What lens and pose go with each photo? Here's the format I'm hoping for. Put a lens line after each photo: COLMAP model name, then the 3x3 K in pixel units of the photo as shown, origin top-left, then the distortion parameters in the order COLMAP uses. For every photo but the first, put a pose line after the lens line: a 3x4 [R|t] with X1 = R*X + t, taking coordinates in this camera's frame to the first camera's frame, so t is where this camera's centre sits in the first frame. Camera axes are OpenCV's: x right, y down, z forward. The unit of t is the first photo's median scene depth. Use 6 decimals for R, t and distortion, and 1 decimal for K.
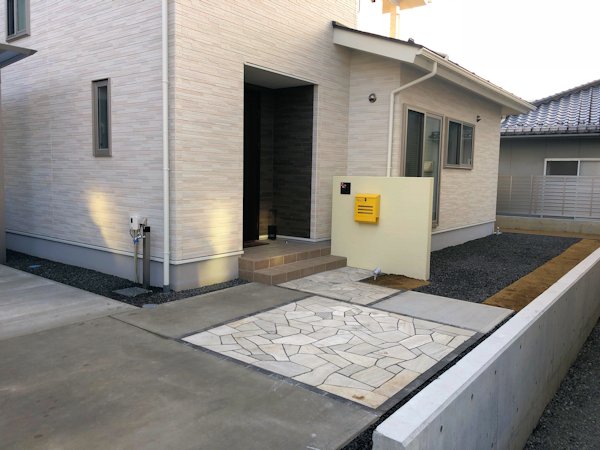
lens RADIAL K [[488.3, 0, 300.2], [0, 488.3, 223.8], [0, 0, 1]] dist [0.035919, -0.023682]
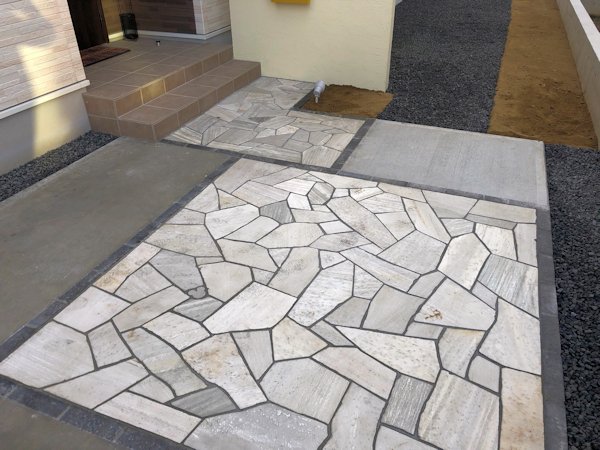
lens RADIAL K [[488.3, 0, 298.4], [0, 488.3, 225.4], [0, 0, 1]] dist [0.035919, -0.023682]
pose [[0.961253, -0.170859, 0.216332, -0.044535], [0.054761, 0.887472, 0.457597, -0.045527], [-0.270173, -0.428019, 0.862442, 0.471928]]
